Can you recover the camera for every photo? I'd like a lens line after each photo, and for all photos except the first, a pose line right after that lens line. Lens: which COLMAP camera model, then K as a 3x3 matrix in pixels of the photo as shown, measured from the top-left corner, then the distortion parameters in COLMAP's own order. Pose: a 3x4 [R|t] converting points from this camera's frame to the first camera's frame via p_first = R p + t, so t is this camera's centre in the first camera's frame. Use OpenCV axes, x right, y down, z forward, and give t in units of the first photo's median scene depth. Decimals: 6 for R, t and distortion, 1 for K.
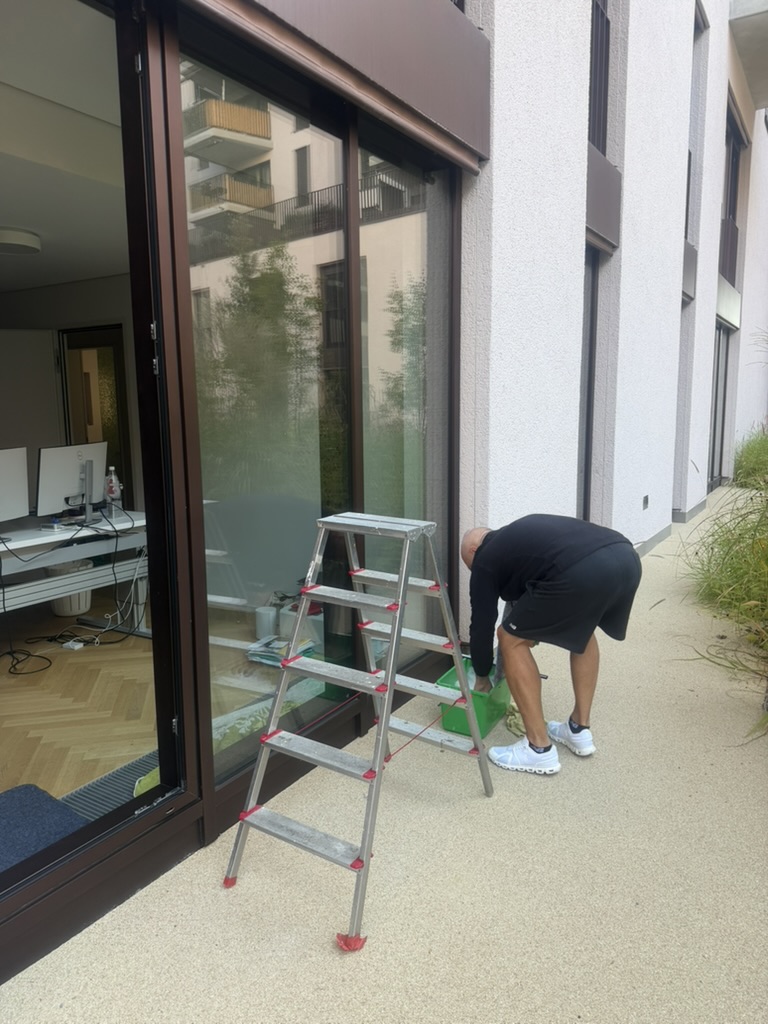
lens RADIAL K [[703.0, 0, 384.0], [0, 703.0, 514.2], [0, 0, 1]] dist [0.034213, -0.093067]
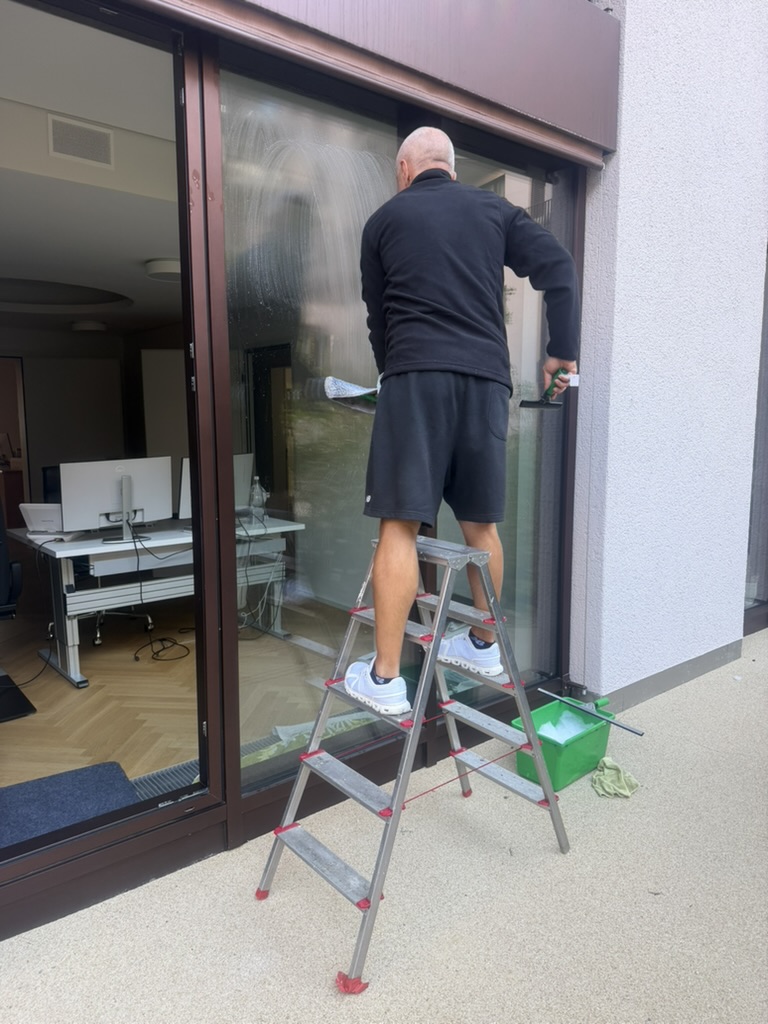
lens RADIAL K [[705.8, 0, 383.3], [0, 705.8, 521.4], [0, 0, 1]] dist [-0.043090, 0.006769]
pose [[0.947779, 0.052642, -0.314555, 0.192345], [-0.054418, 0.998513, 0.003140, -0.017545], [0.314252, 0.014142, 0.949234, 0.072882]]
